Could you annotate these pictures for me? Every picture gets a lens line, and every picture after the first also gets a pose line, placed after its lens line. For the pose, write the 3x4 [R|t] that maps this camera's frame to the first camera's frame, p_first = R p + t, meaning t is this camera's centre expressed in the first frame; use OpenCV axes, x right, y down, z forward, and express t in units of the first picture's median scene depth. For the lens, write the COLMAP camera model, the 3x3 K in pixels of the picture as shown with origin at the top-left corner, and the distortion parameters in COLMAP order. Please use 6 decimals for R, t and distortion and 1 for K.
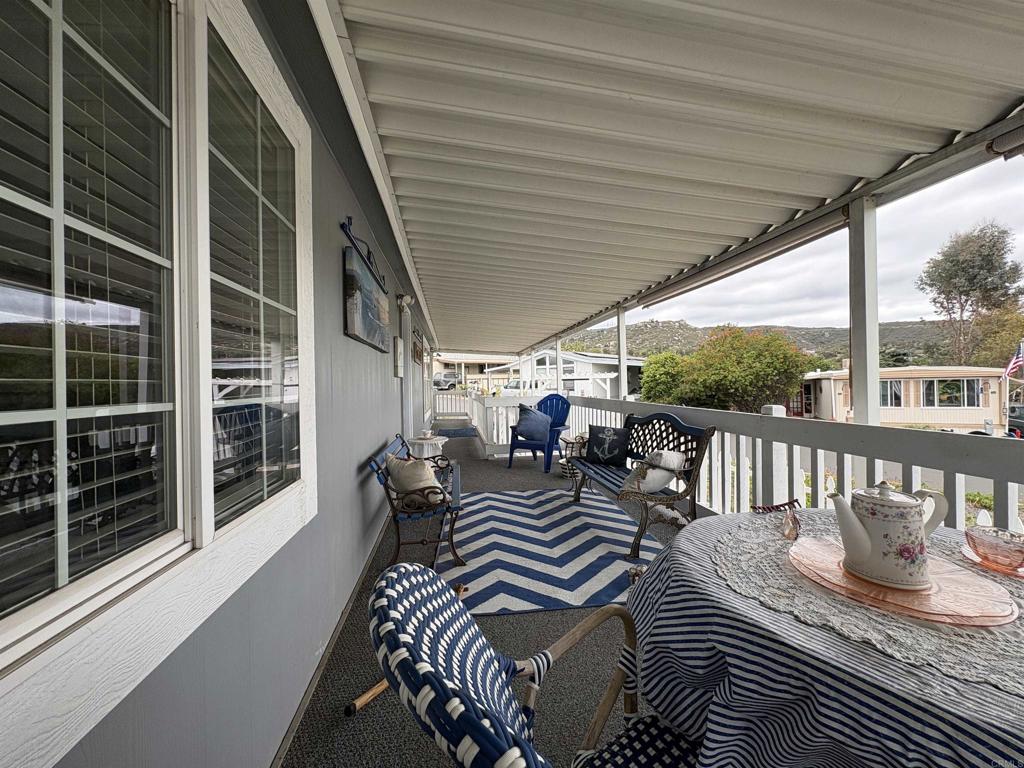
lens RADIAL K [[404.1, 0, 512.0], [0, 404.1, 384.0], [0, 0, 1]] dist [0.000075, 0.000034]
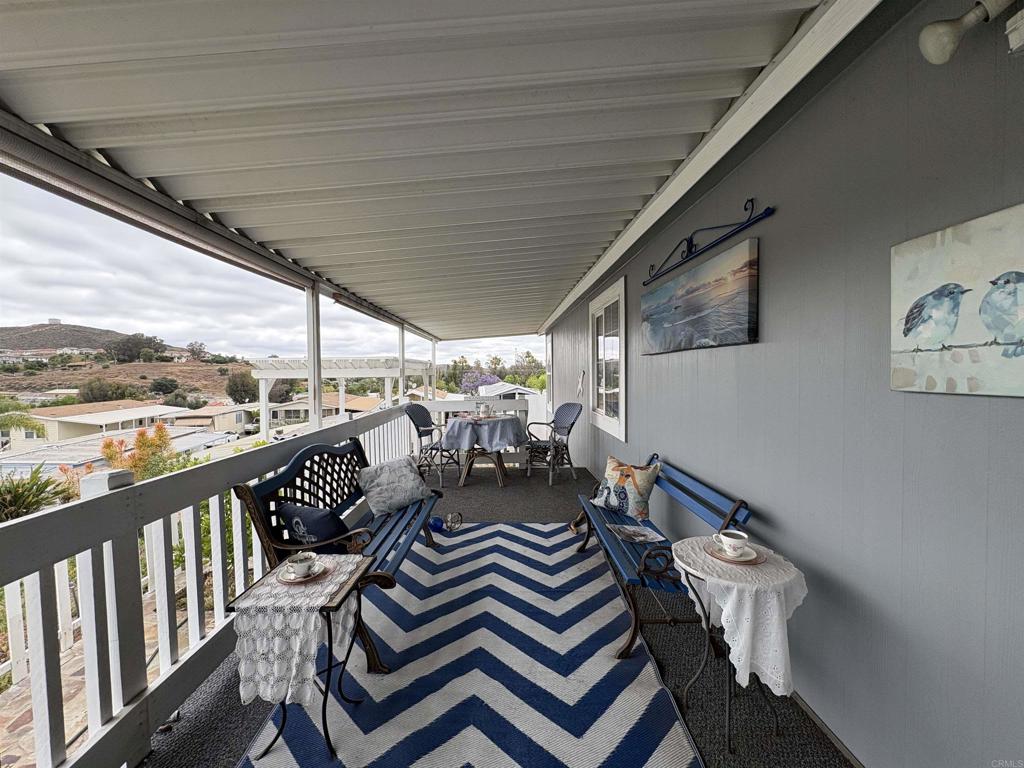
lens RADIAL K [[404.1, 0, 512.0], [0, 404.1, 384.0], [0, 0, 1]] dist [0.000075, 0.000034]
pose [[-0.993181, 0.027654, 0.113259, -0.069185], [0.030940, 0.999147, 0.027356, -0.057605], [-0.112406, 0.030673, -0.993189, 2.095597]]
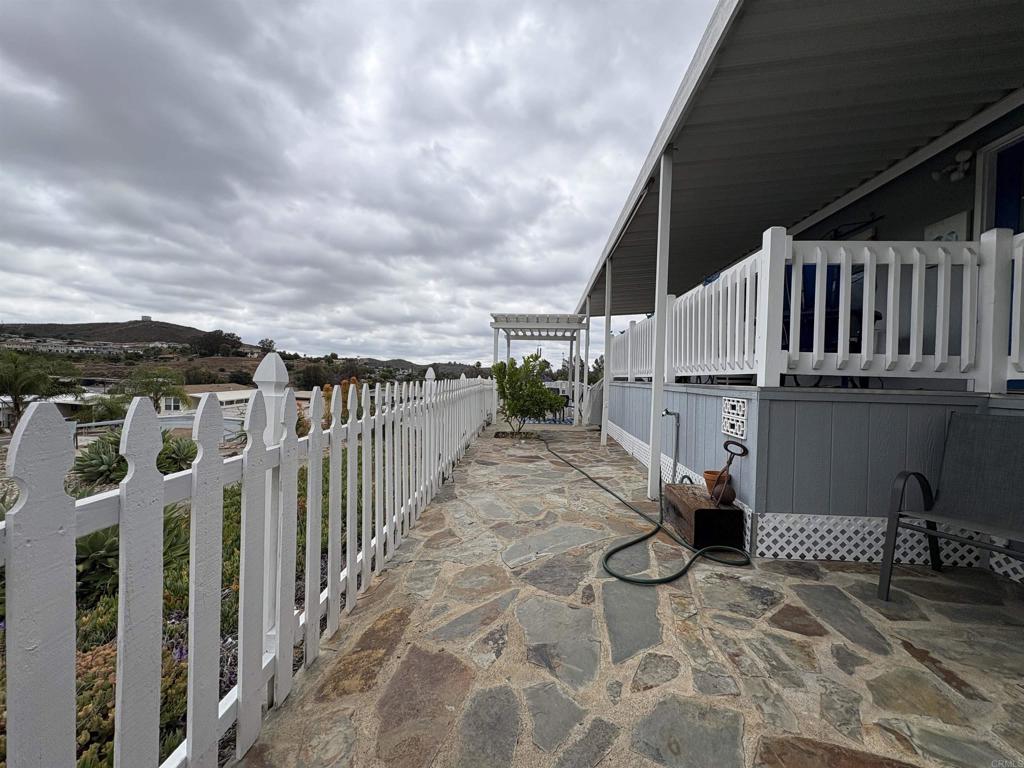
lens RADIAL K [[402.7, 0, 512.0], [0, 402.7, 384.0], [0, 0, 1]] dist [0.004397, -0.000054]
pose [[-0.975922, -0.005990, 0.218038, 0.689288], [-0.003134, 0.999905, 0.013446, 0.359695], [-0.218098, 0.012439, -0.975848, 3.343192]]
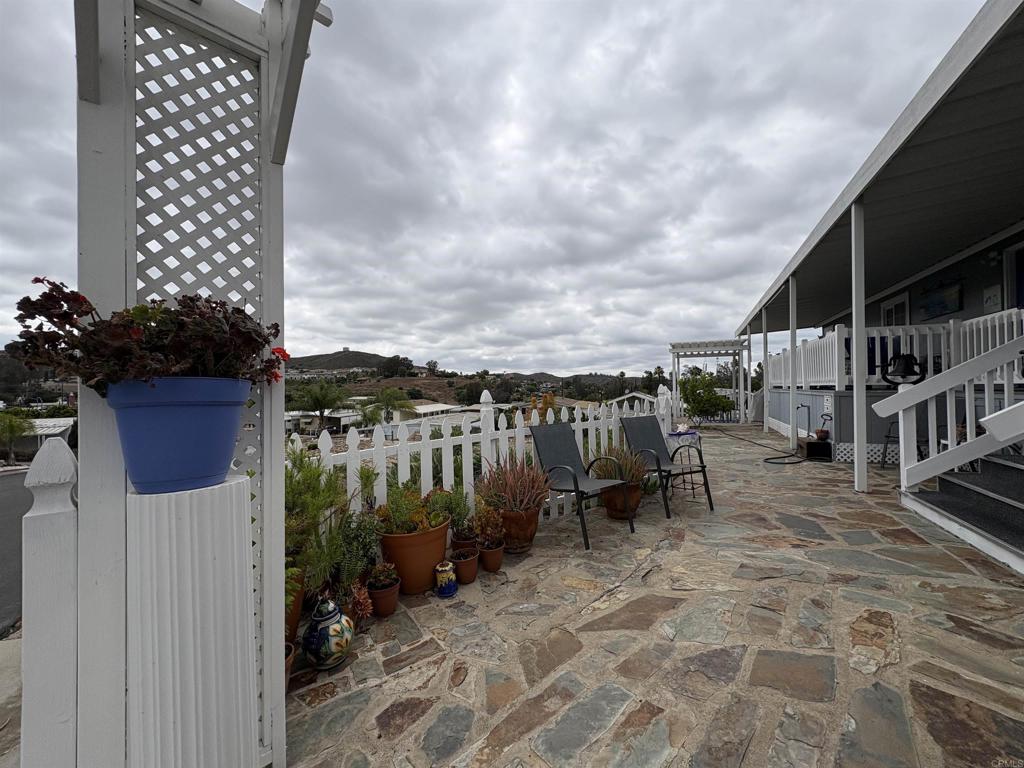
lens RADIAL K [[406.9, 0, 512.0], [0, 406.9, 384.0], [0, 0, 1]] dist [0.000782, 0.000041]
pose [[-0.842704, 0.034056, 0.537298, 0.618217], [0.028265, 0.999420, -0.019016, 0.328001], [-0.537634, -0.000838, -0.843178, 5.008535]]
